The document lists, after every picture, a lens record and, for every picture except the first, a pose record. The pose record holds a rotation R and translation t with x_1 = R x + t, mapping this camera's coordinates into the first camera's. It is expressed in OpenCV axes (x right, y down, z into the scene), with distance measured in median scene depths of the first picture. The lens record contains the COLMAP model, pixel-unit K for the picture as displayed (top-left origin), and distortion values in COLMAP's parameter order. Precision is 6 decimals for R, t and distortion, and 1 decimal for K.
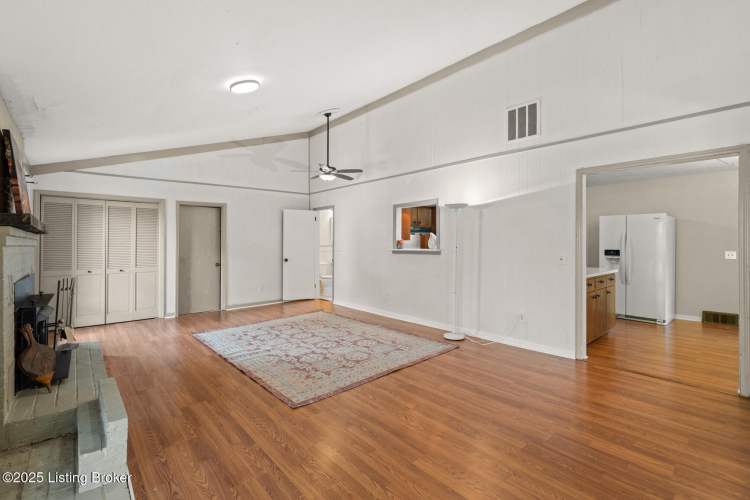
lens RADIAL K [[339.1, 0, 374.2], [0, 339.1, 238.3], [0, 0, 1]] dist [-0.004099, 0.000960]
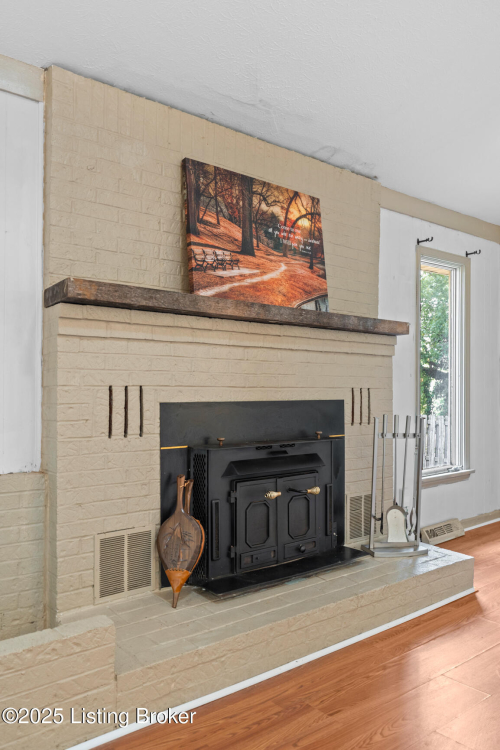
lens RADIAL K [[581.2, 0, 253.0], [0, 581.2, 376.9], [0, 0, 1]] dist [-0.024517, -0.002609]
pose [[-0.032153, -0.015086, -0.999369, -0.010976], [0.012260, 0.999805, -0.015487, 0.051485], [0.999408, -0.012750, -0.031961, 0.590846]]
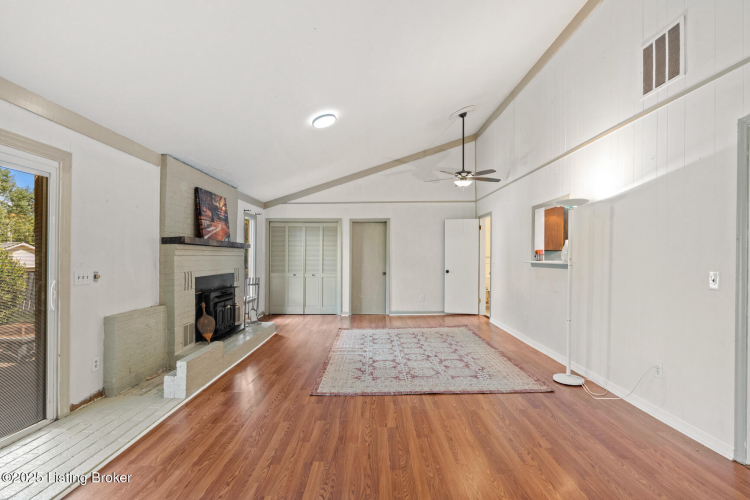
lens RADIAL K [[361.1, 0, 371.1], [0, 361.1, 250.7], [0, 0, 1]] dist [-0.001531, 0.000721]
pose [[0.745188, -0.007700, -0.666810, 0.400862], [0.009748, 0.999952, -0.000653, 0.004539], [0.666783, -0.006013, 0.745228, 0.116110]]
